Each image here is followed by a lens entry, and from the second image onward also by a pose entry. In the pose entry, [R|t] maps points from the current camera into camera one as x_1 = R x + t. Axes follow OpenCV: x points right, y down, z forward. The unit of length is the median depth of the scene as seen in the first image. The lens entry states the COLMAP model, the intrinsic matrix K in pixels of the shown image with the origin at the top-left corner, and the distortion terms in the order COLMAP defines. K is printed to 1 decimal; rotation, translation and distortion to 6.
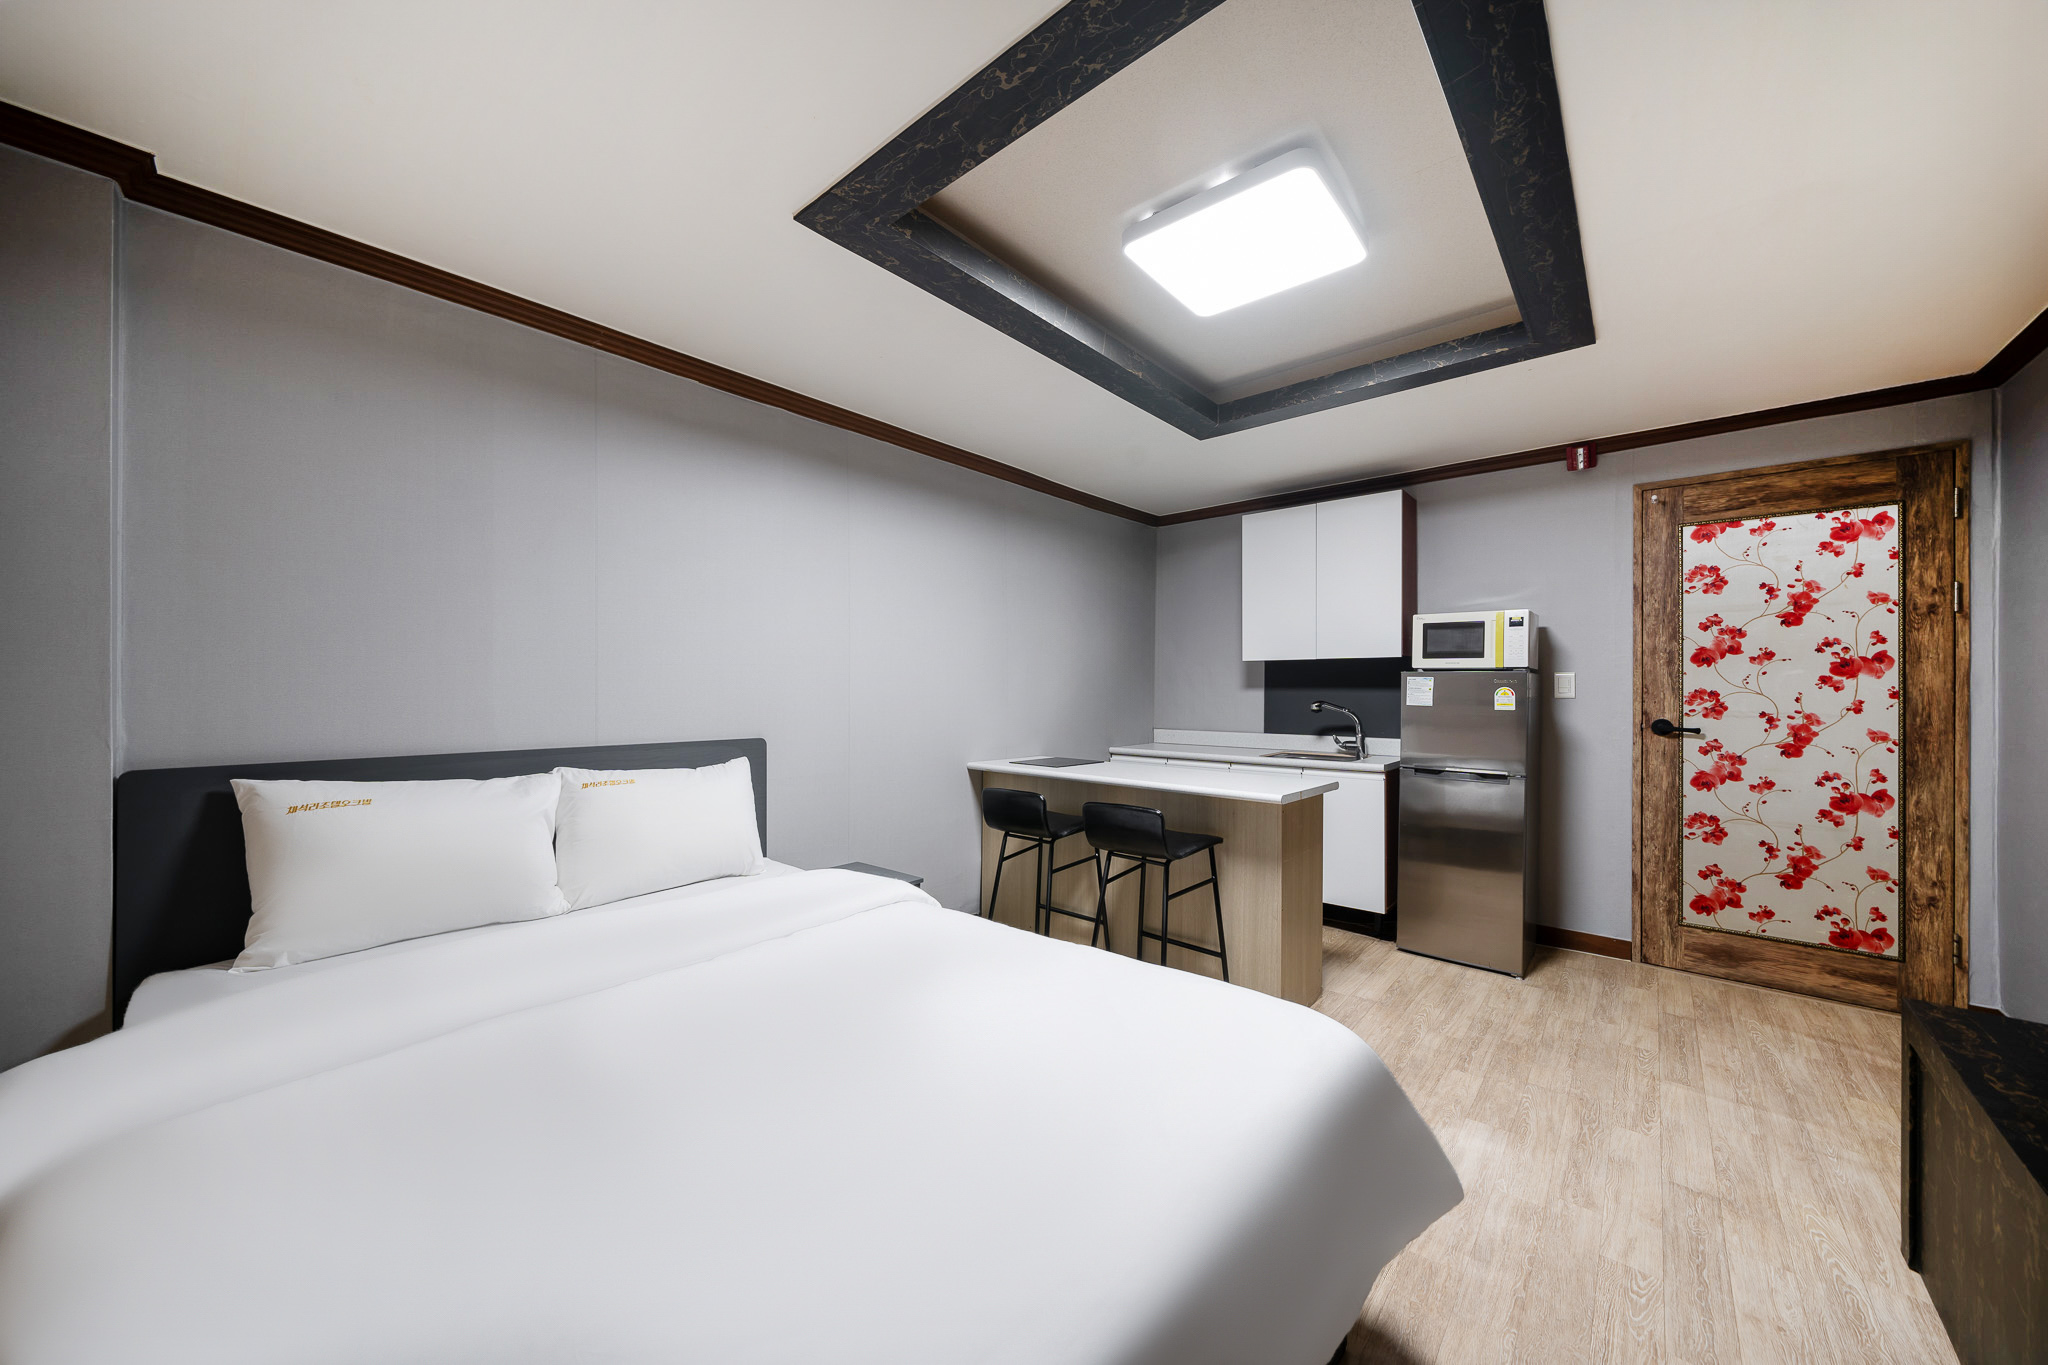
lens RADIAL K [[705.0, 0, 1032.3], [0, 705.0, 674.7], [0, 0, 1]] dist [-0.002629, -0.000140]
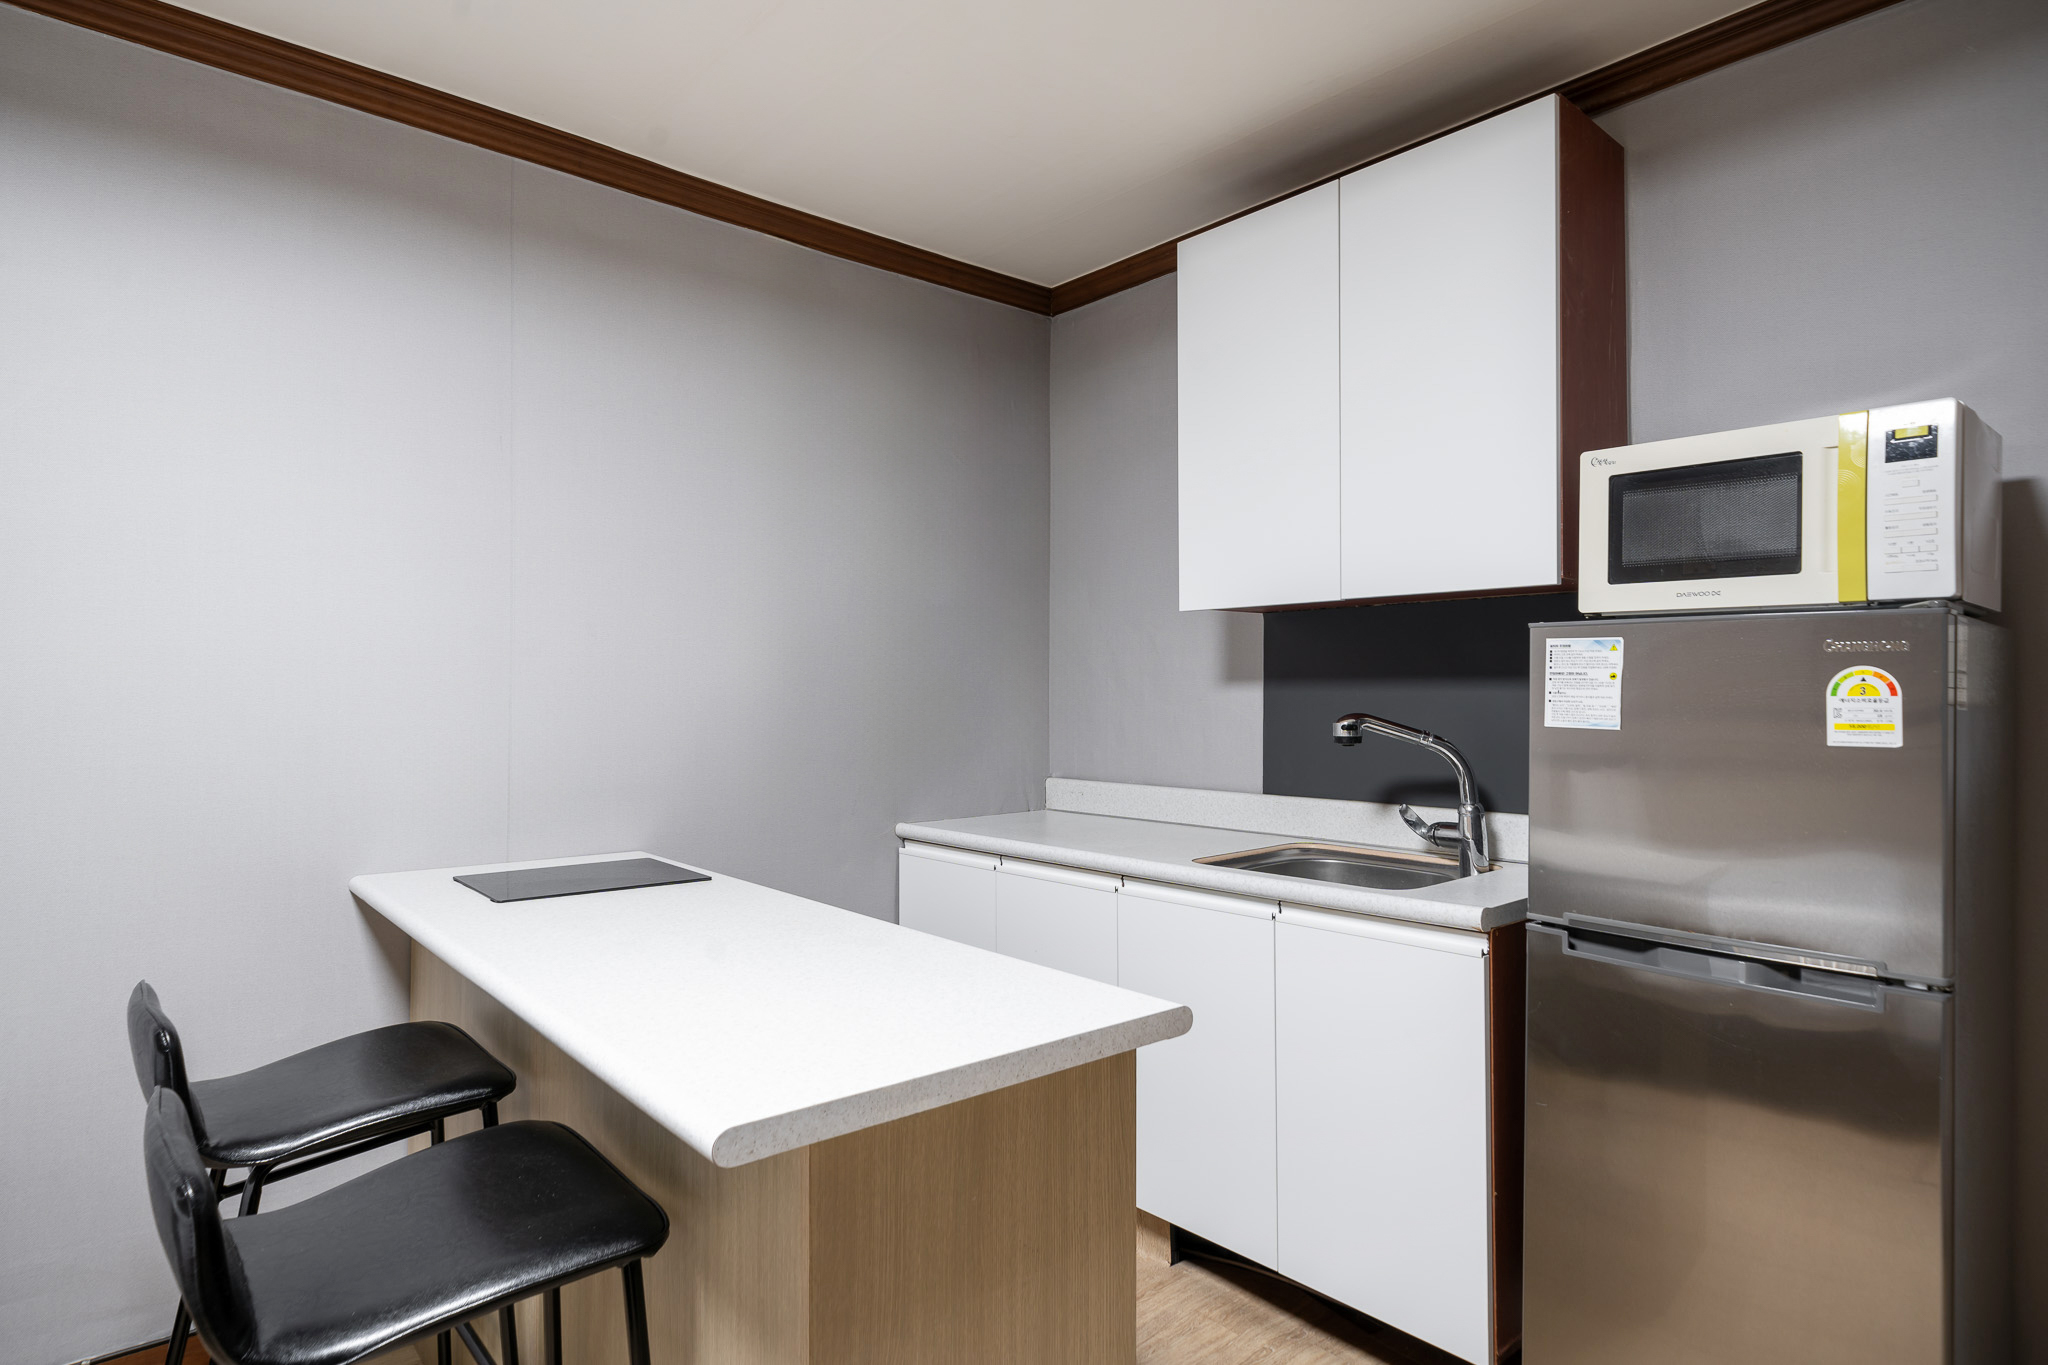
lens RADIAL K [[1089.1, 0, 1019.2], [0, 1089.1, 683.2], [0, 0, 1]] dist [-0.007427, -0.001538]
pose [[0.992076, -0.005900, -0.125501, 0.347315], [0.007191, 0.999926, 0.009837, 0.016097], [0.125434, -0.010662, 0.992045, 0.467807]]
